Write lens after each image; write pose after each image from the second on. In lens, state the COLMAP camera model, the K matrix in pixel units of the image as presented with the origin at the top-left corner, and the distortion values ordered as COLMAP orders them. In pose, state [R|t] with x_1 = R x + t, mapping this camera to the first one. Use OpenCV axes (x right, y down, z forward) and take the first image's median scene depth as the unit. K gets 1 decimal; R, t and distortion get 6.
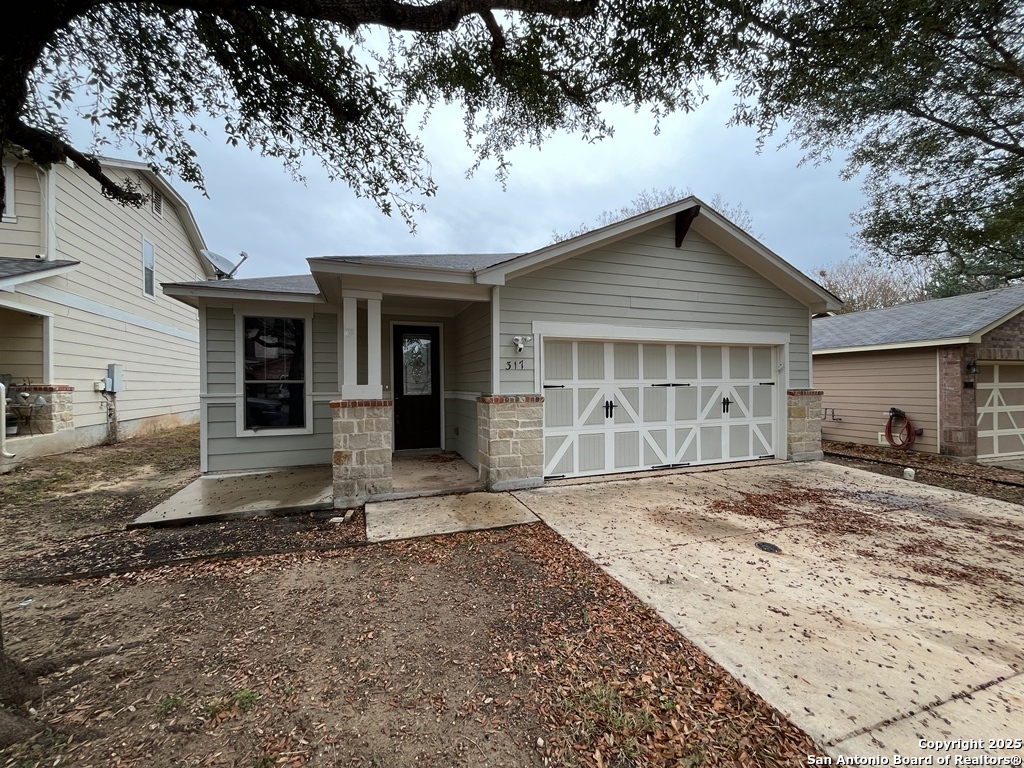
lens RADIAL K [[415.2, 0, 512.7], [0, 415.2, 382.6], [0, 0, 1]] dist [-0.002199, -0.000344]
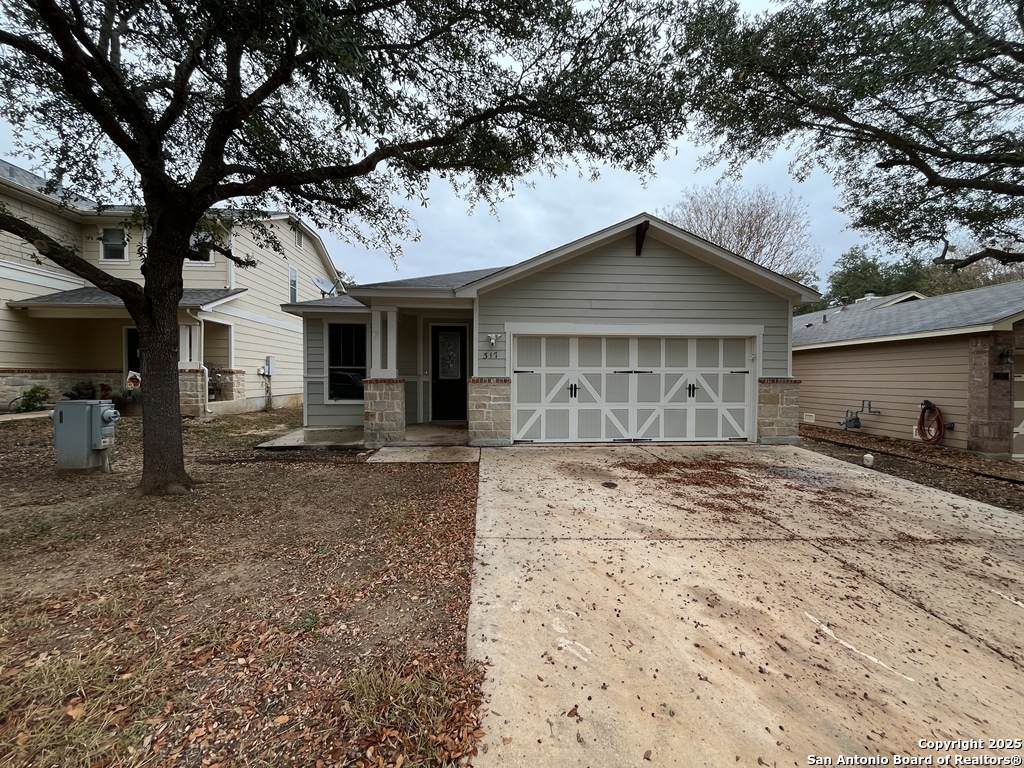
lens RADIAL K [[415.2, 0, 512.6], [0, 415.2, 382.6], [0, 0, 1]] dist [-0.002199, -0.000344]
pose [[0.960438, 0.014848, -0.278099, 0.399067], [-0.009877, 0.999766, 0.019269, 0.017057], [0.278320, -0.015760, 0.960359, -0.248395]]
